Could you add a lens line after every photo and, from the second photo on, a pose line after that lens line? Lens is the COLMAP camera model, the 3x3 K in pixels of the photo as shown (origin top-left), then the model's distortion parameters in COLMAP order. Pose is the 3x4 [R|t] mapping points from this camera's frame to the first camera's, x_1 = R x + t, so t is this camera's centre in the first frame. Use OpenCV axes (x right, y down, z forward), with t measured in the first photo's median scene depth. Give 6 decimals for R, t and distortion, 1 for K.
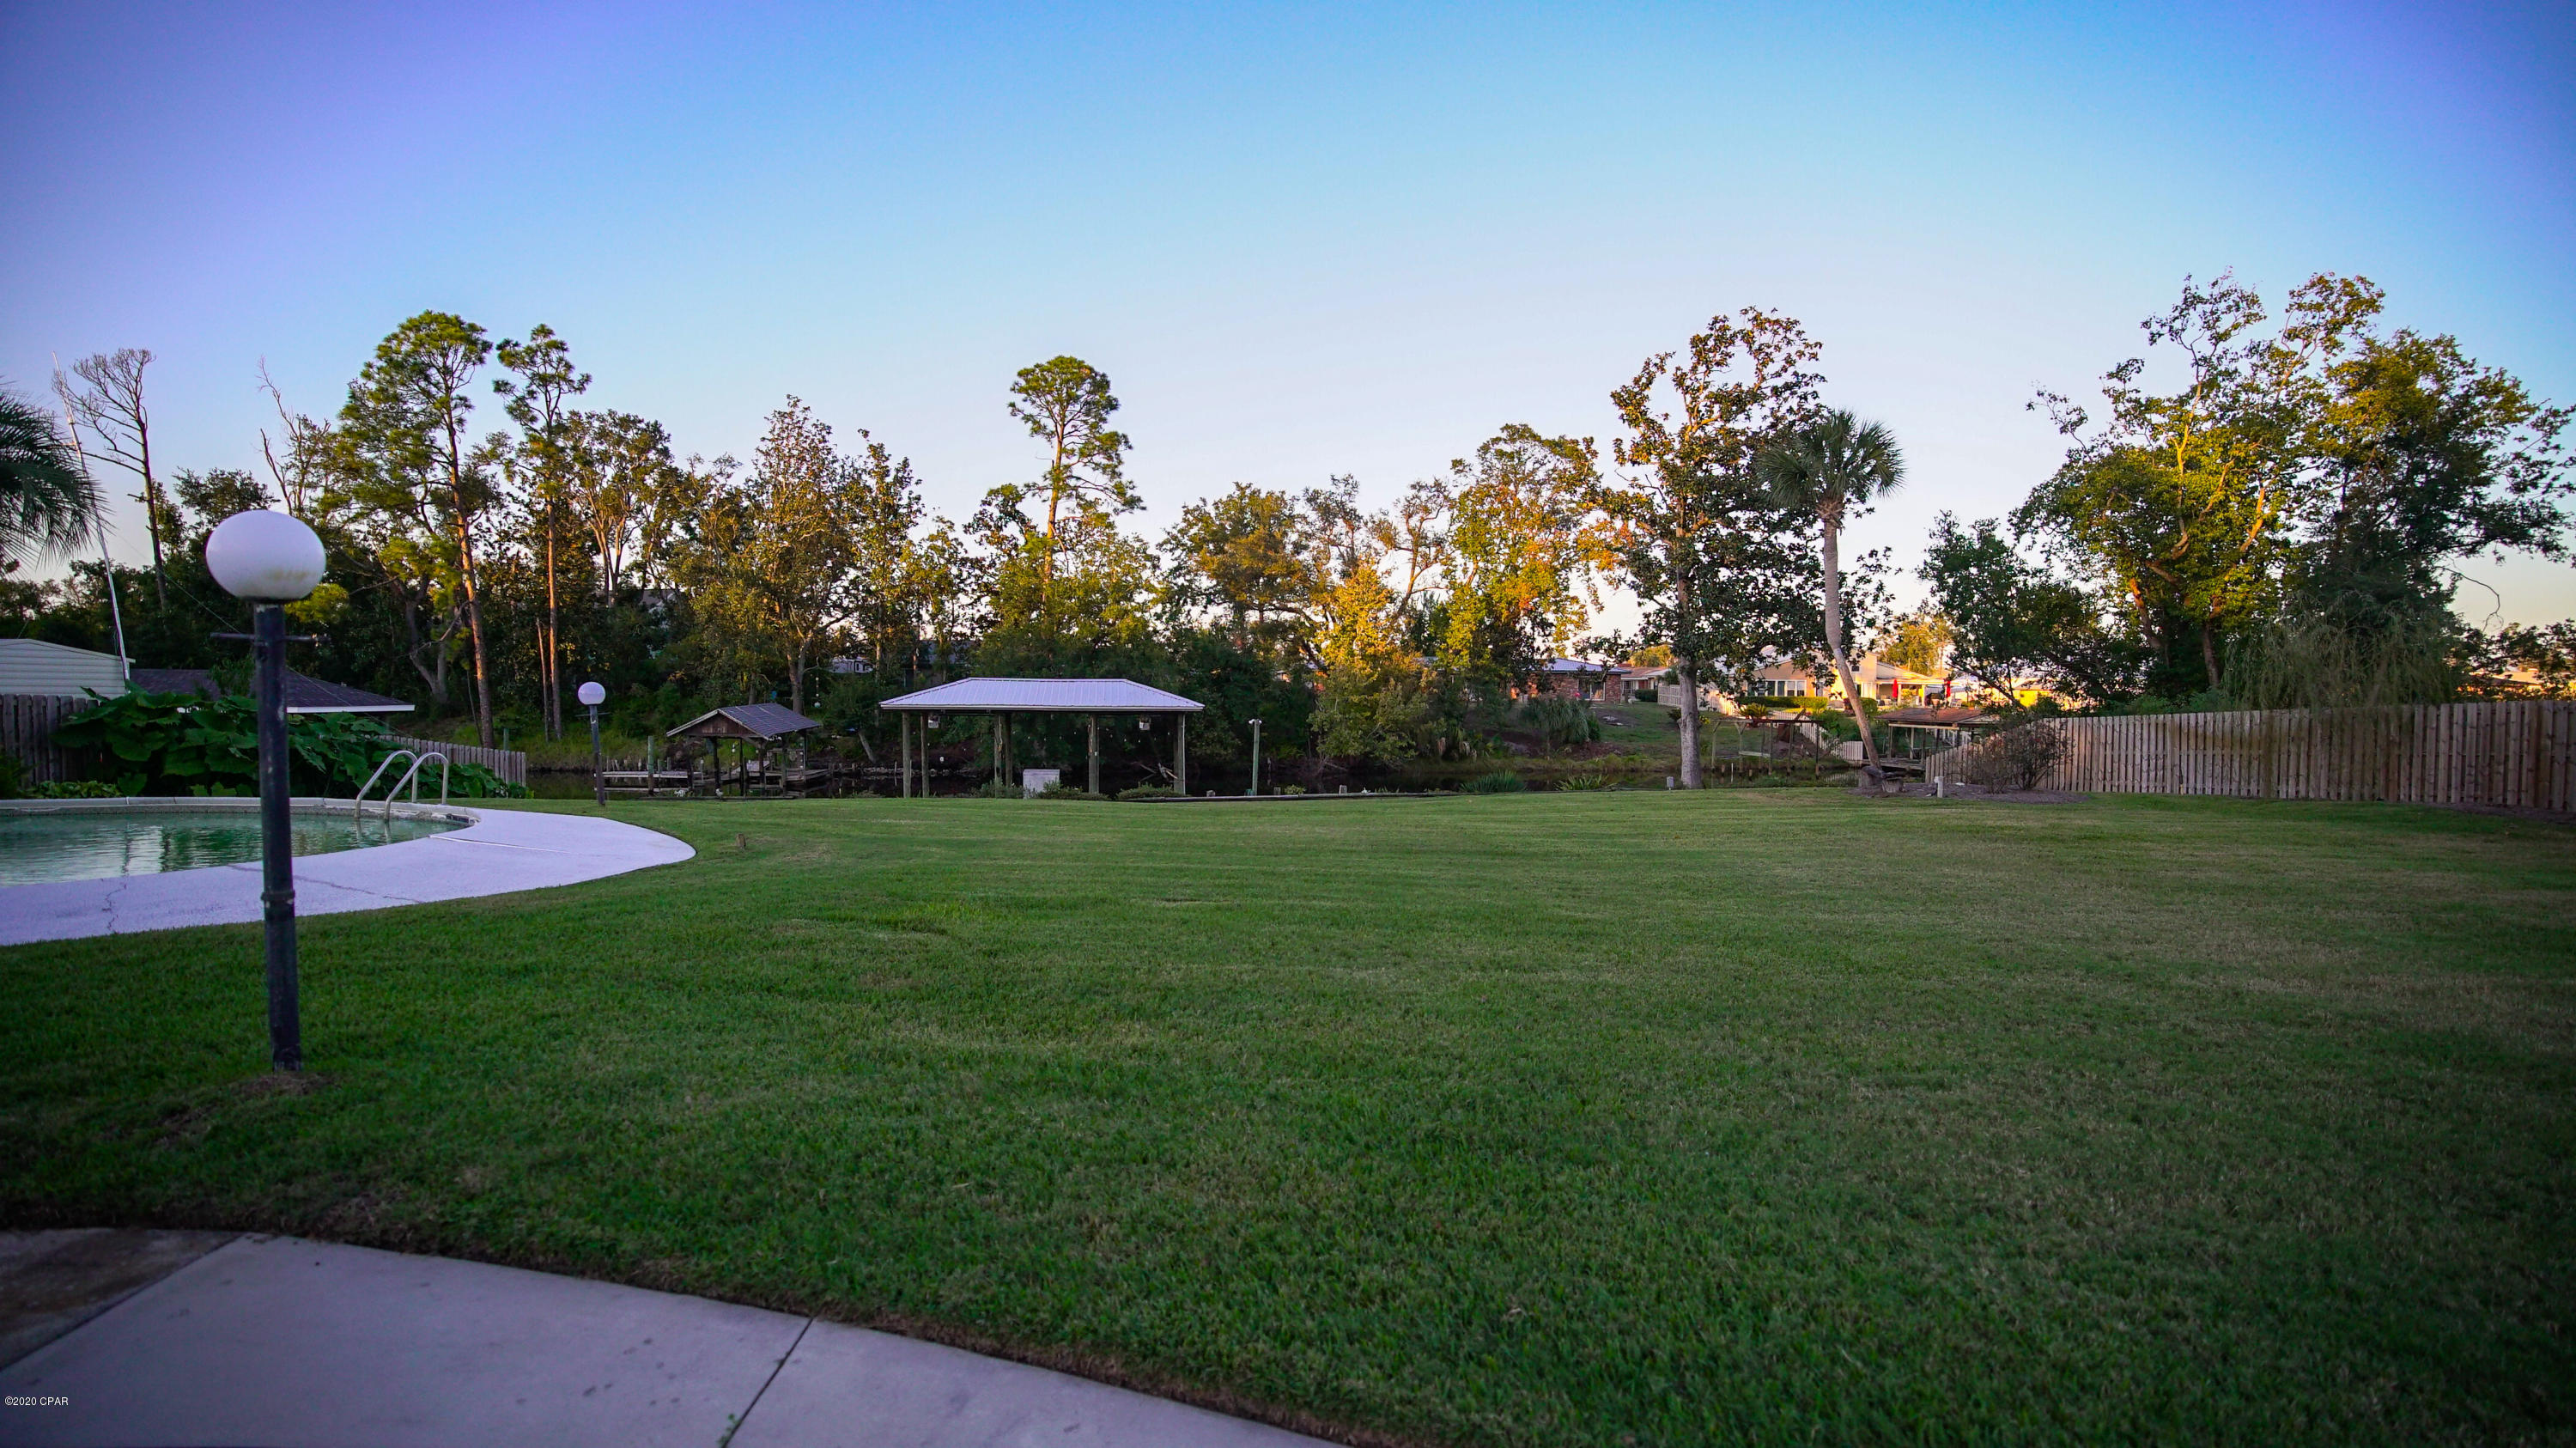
lens RADIAL K [[1194.9, 0, 1296.3], [0, 1194.9, 731.5], [0, 0, 1]] dist [-0.072804, 0.029885]
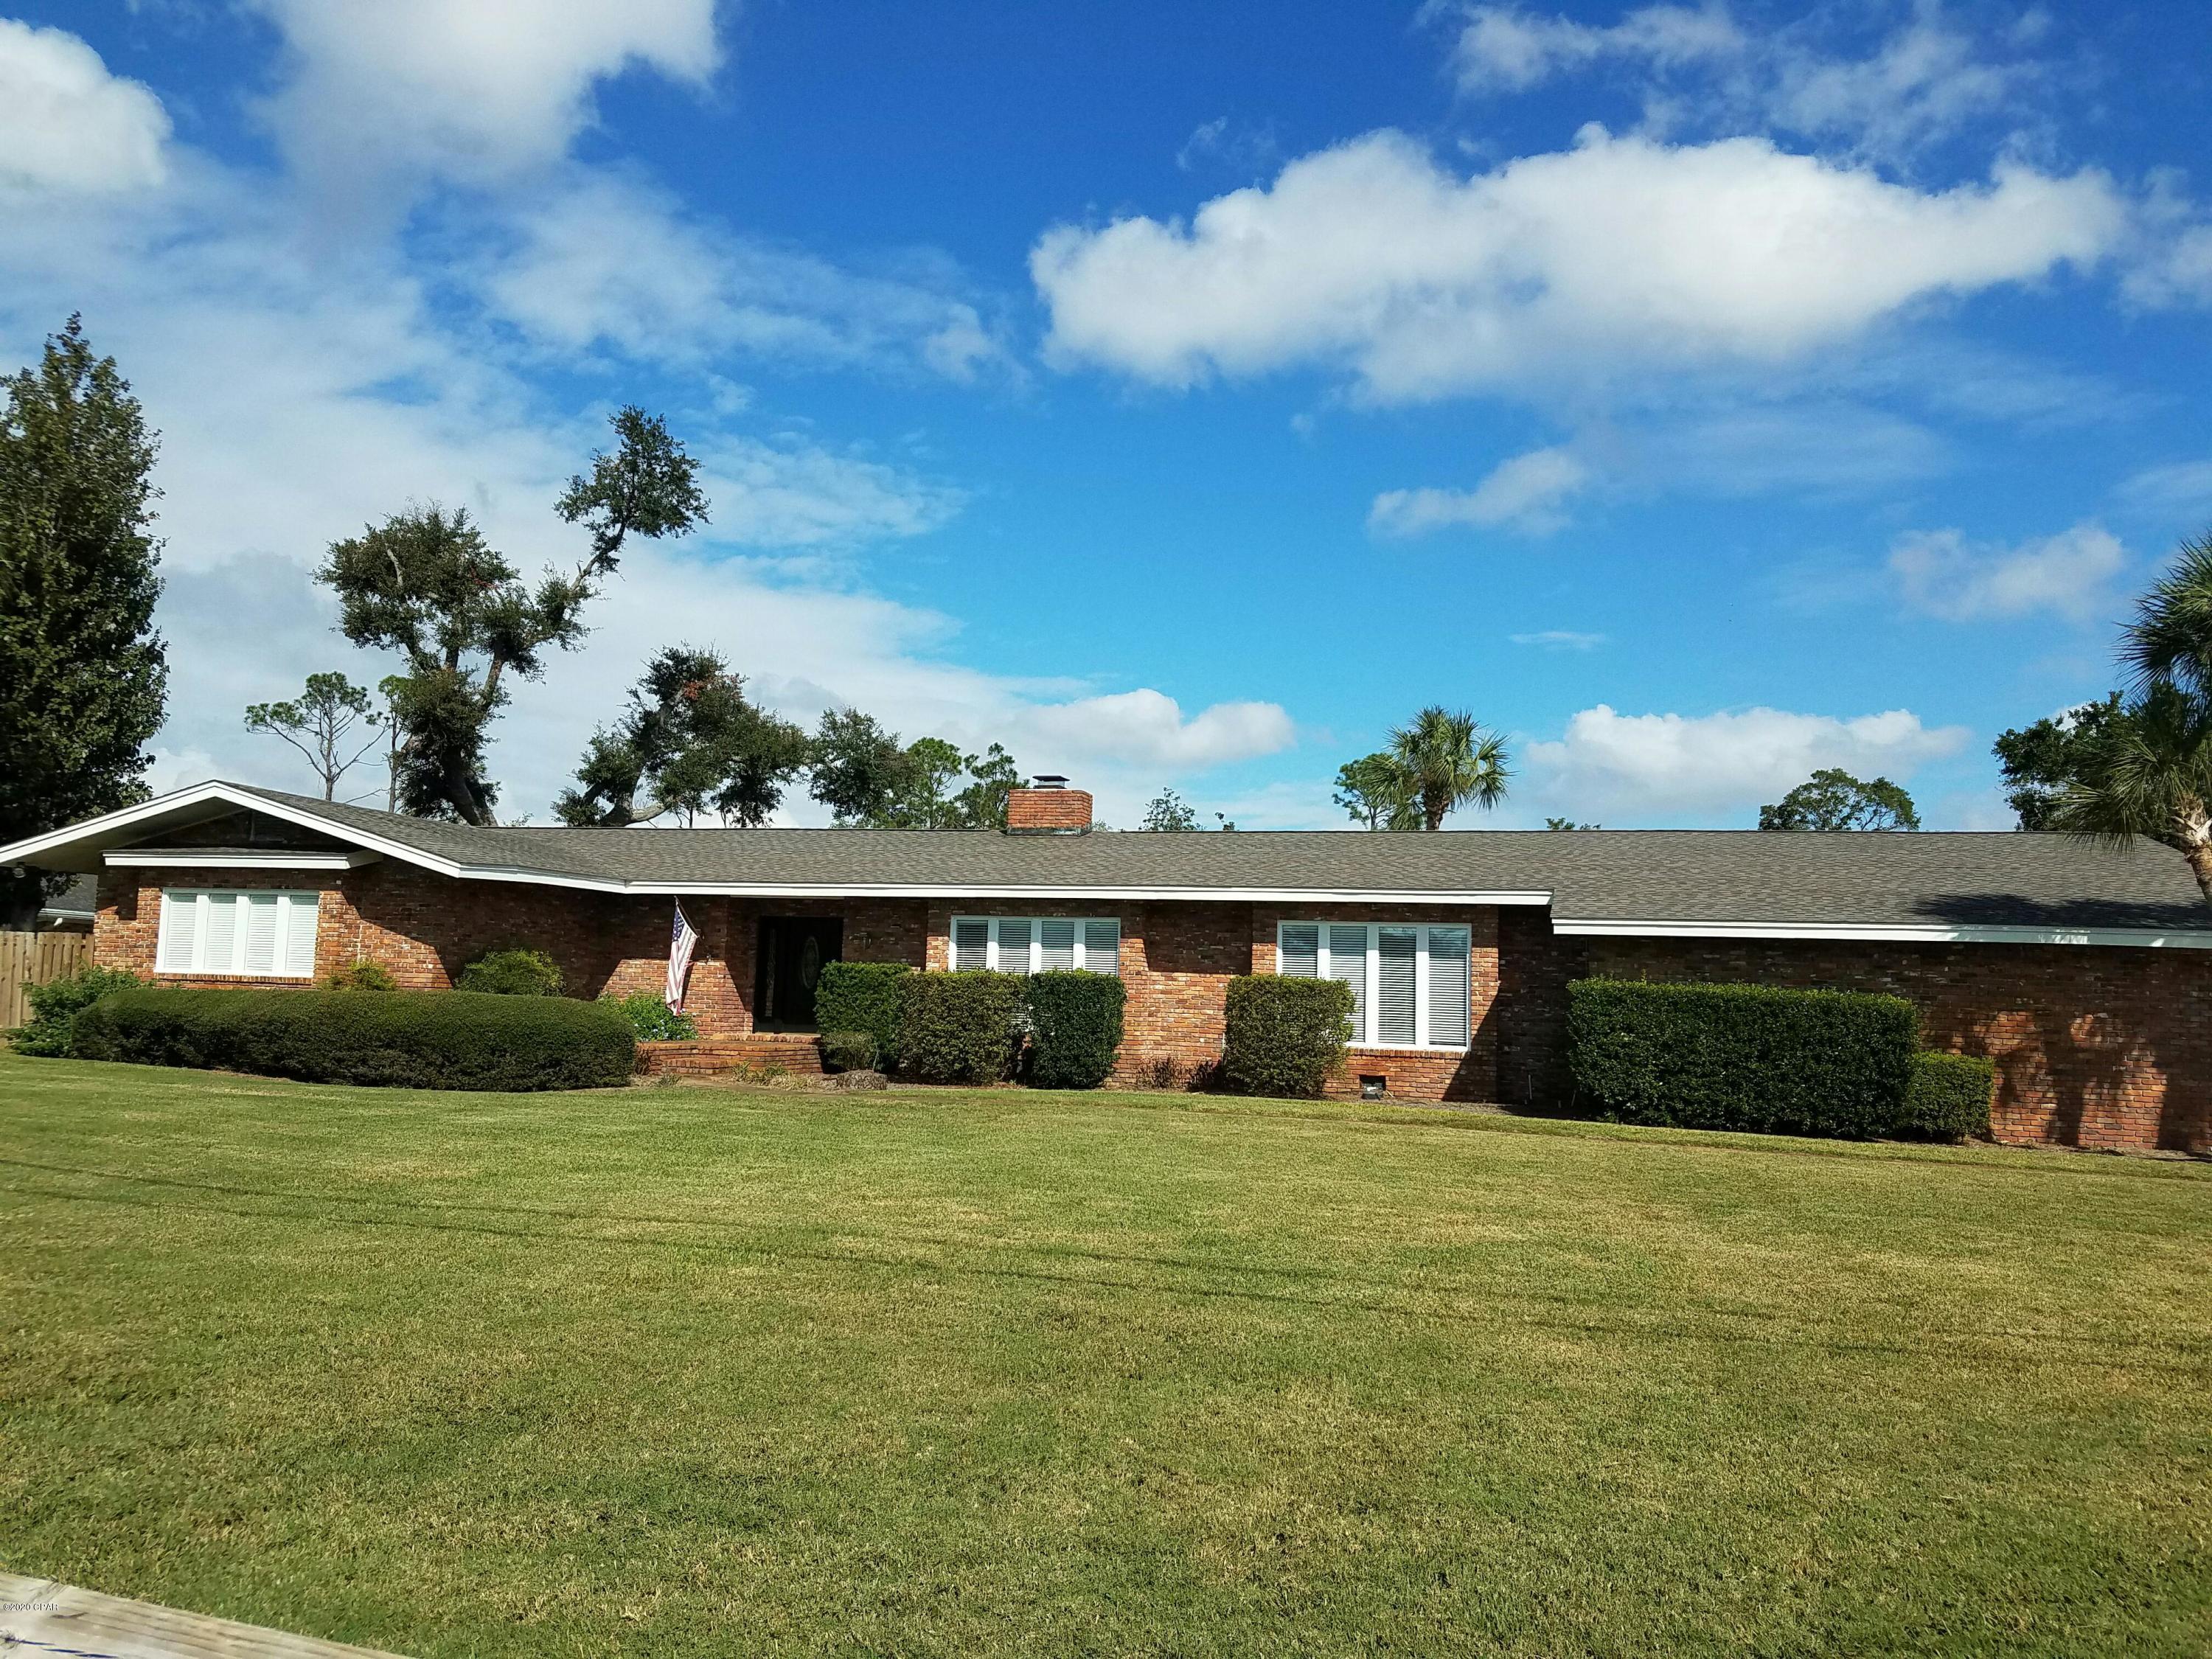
lens RADIAL K [[1677.4, 0, 1112.2], [0, 1677.4, 887.9], [0, 0, 1]] dist [0.201300, -0.327732]
pose [[0.941930, -0.003155, -0.335796, 0.151618], [-0.035795, 0.993315, -0.109742, 0.033978], [0.333897, 0.115389, 0.935520, -0.813855]]
